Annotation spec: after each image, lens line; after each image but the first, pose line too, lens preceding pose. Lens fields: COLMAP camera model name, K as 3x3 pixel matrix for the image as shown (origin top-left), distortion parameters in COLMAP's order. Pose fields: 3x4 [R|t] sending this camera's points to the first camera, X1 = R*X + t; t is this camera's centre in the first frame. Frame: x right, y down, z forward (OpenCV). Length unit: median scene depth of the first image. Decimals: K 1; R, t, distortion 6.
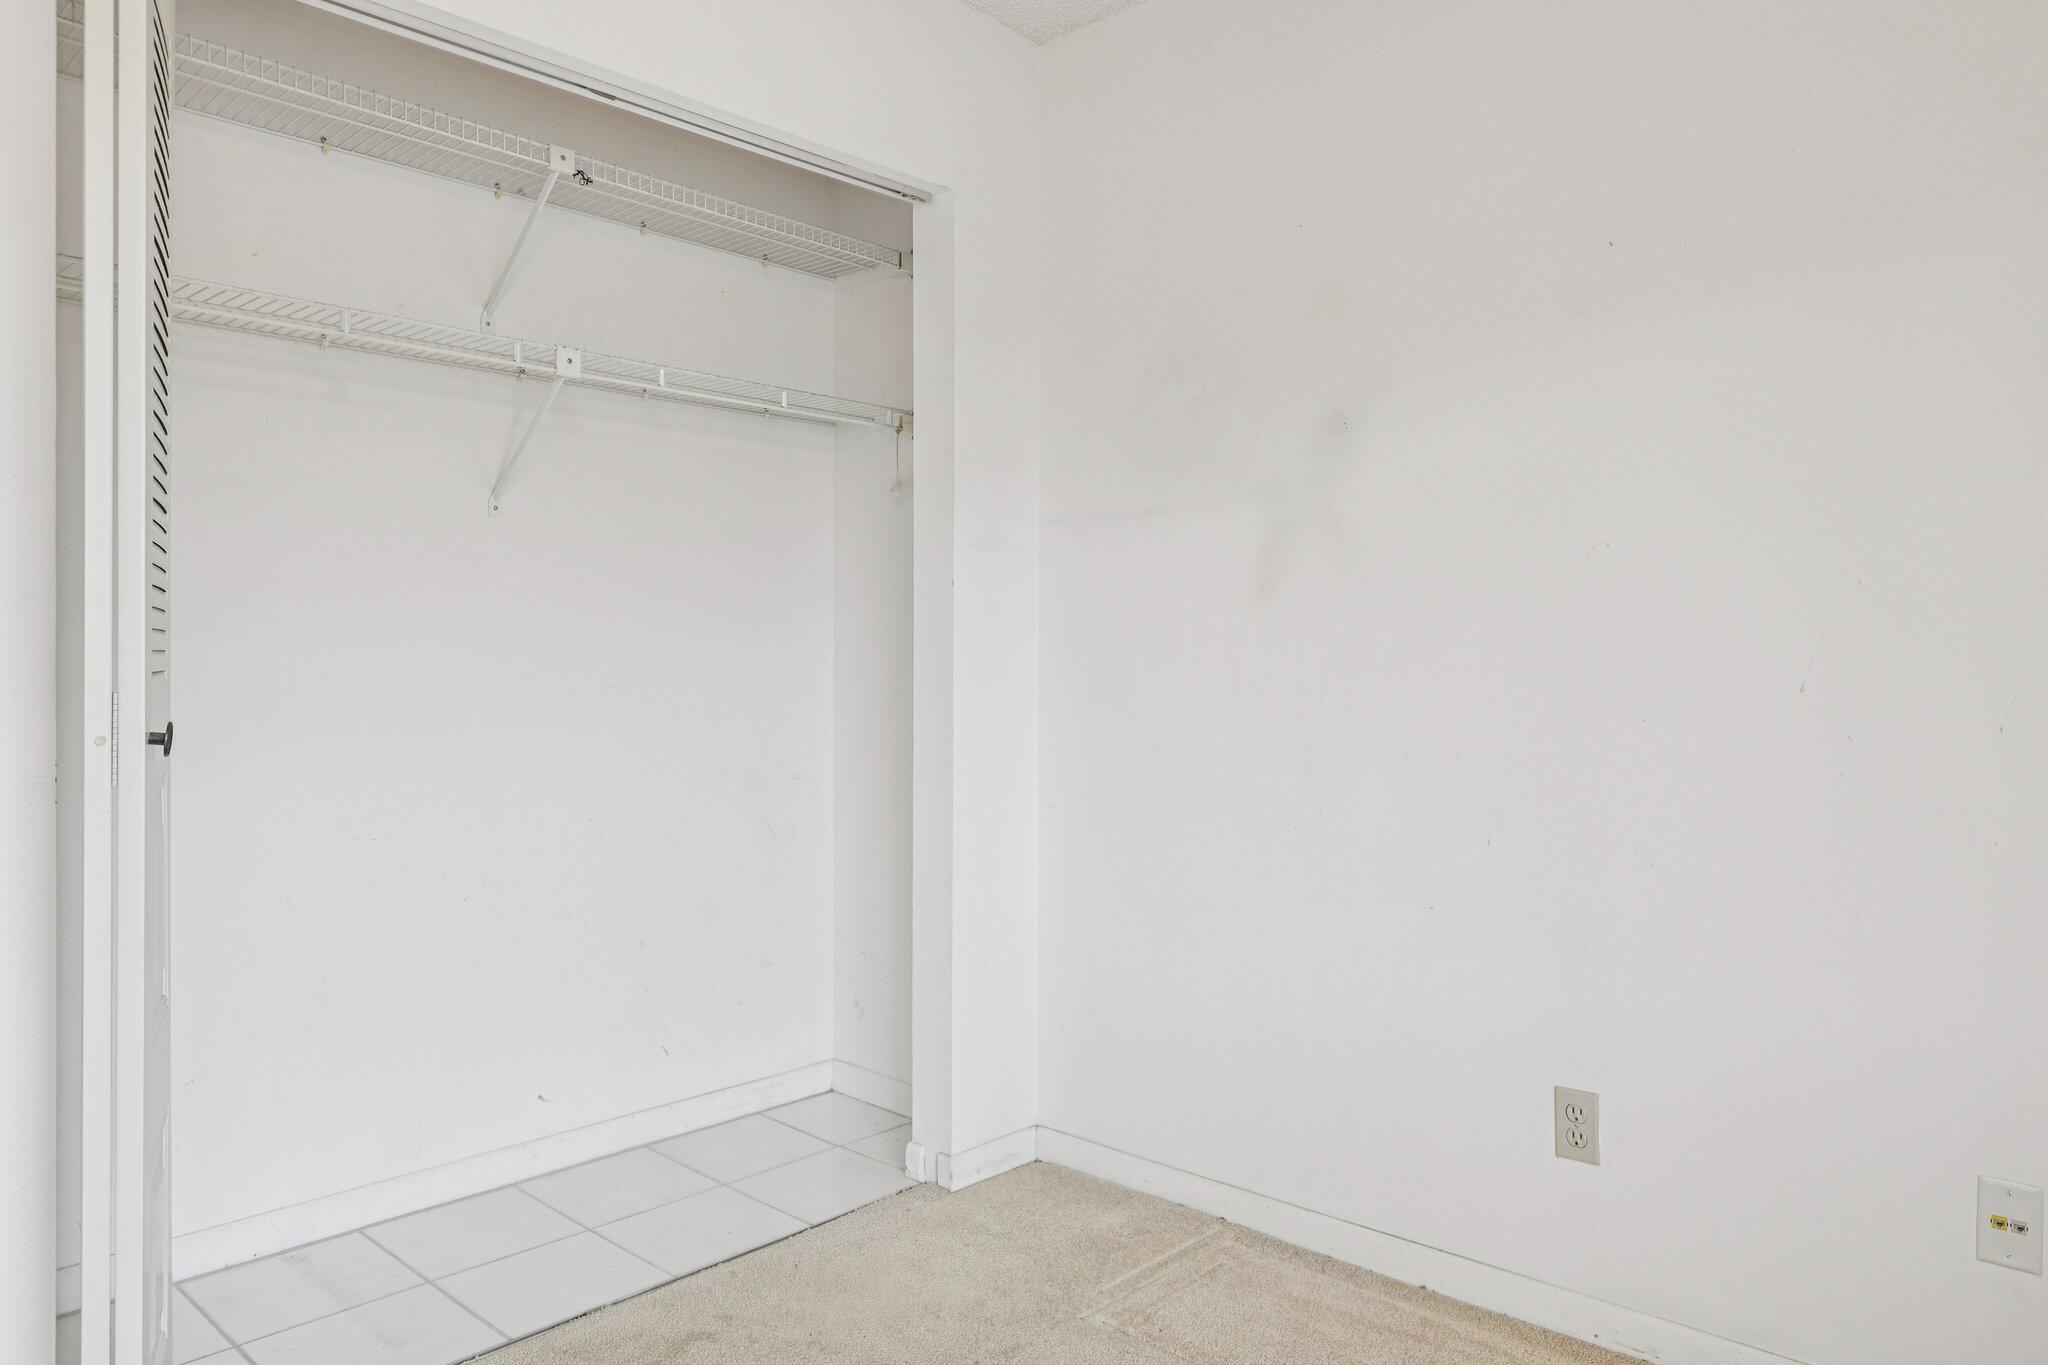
lens RADIAL K [[1385.2, 0, 1024.8], [0, 1385.2, 670.5], [0, 0, 1]] dist [0.004835, 0.003057]
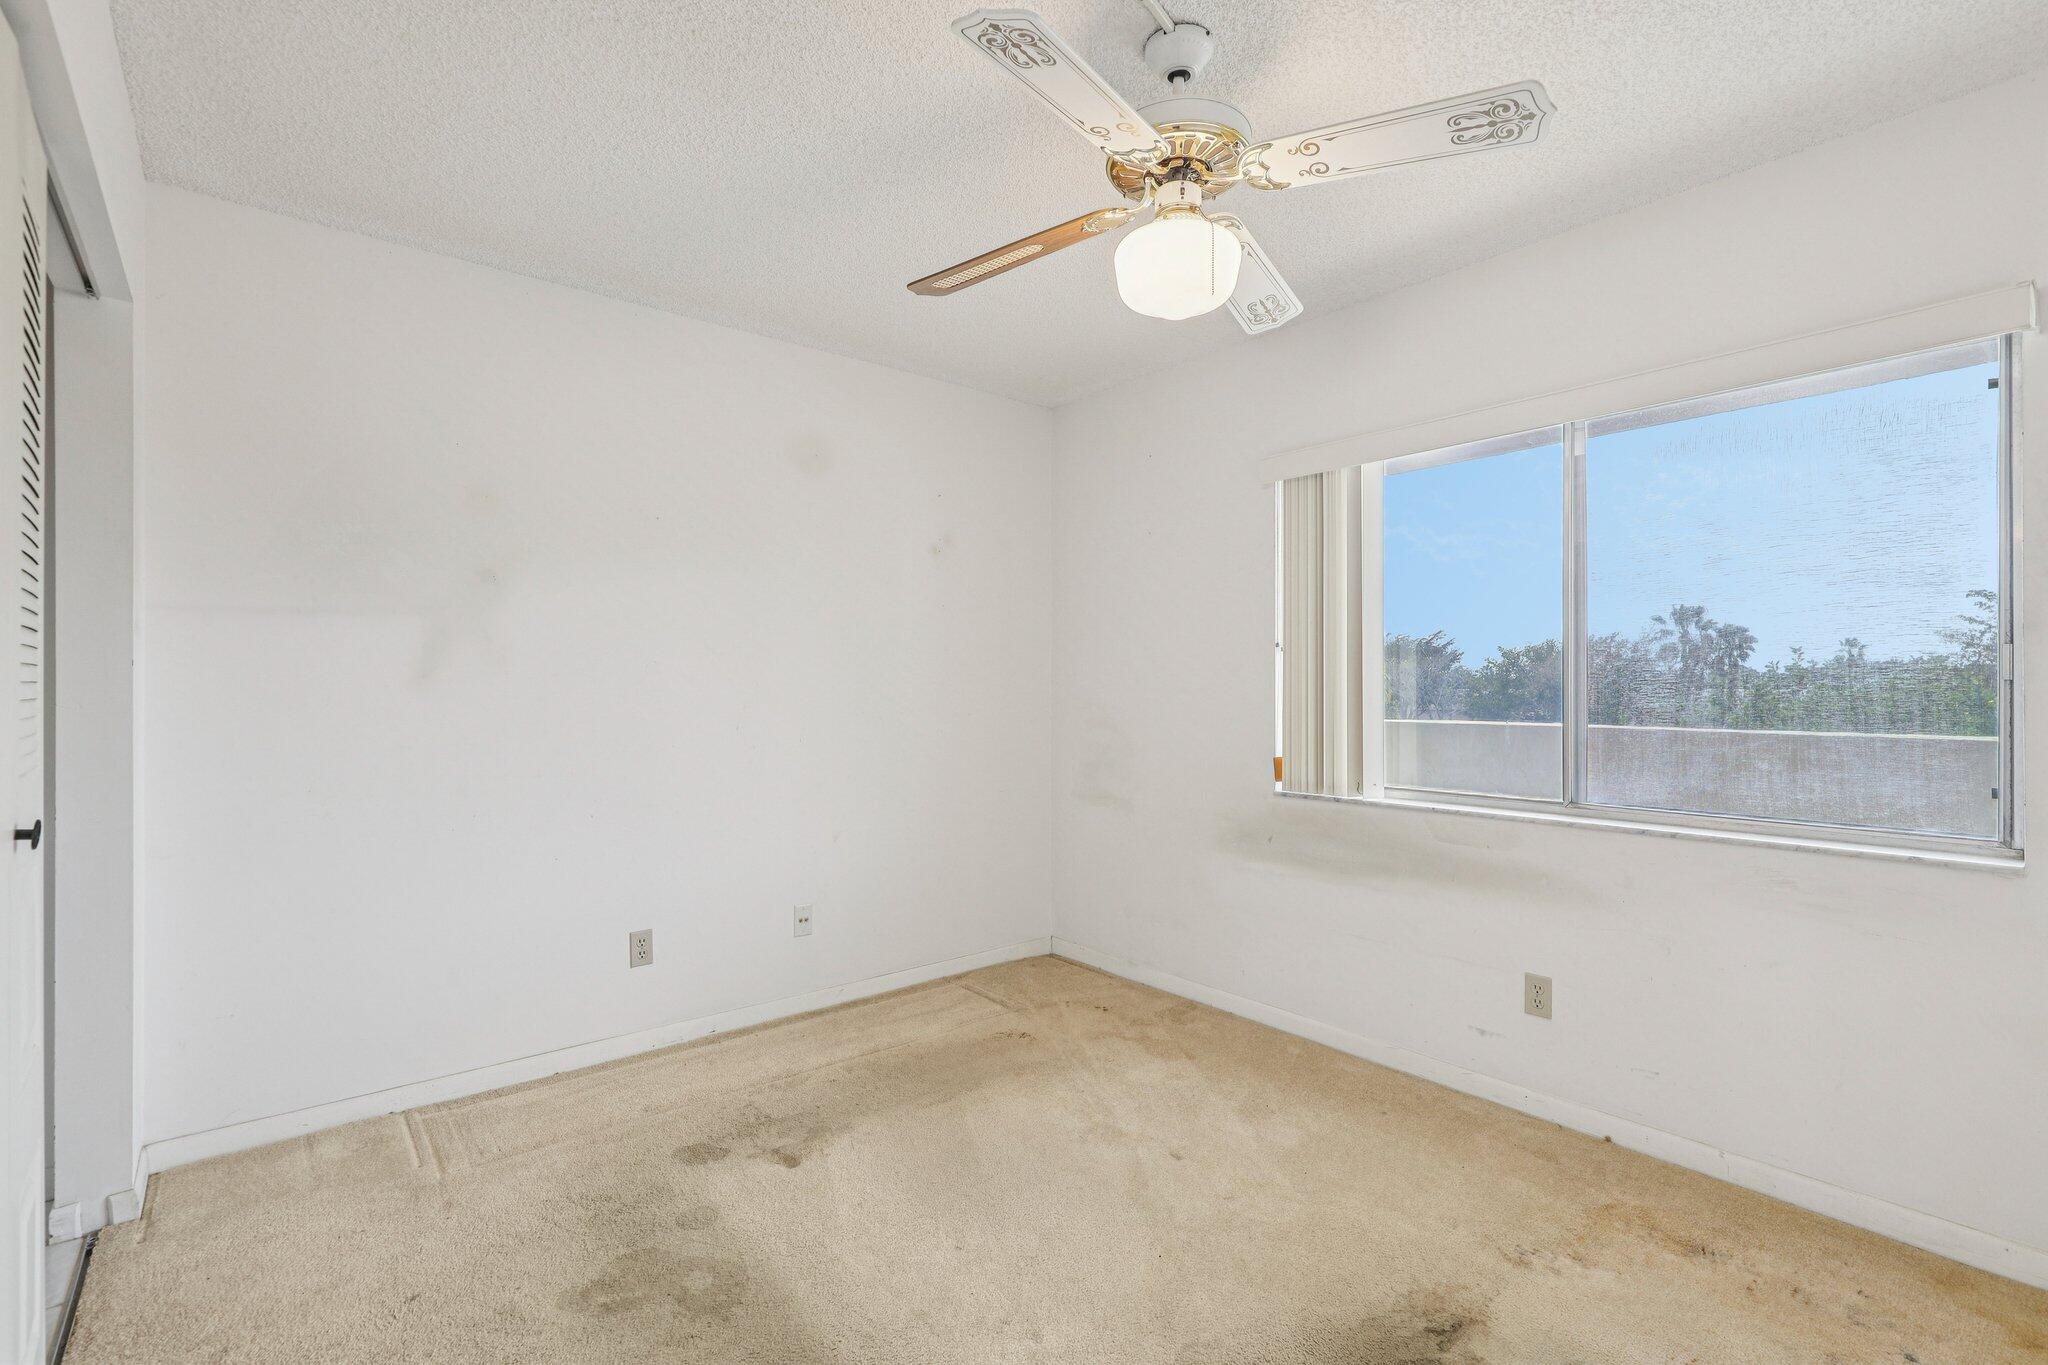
lens RADIAL K [[934.2, 0, 1025.4], [0, 934.2, 688.5], [0, 0, 1]] dist [0.002312, -0.000809]
pose [[0.137650, 0.001547, 0.990480, -0.818485], [0.015685, 0.999870, -0.003742, -0.033064], [-0.990357, 0.016051, 0.137608, 0.239133]]
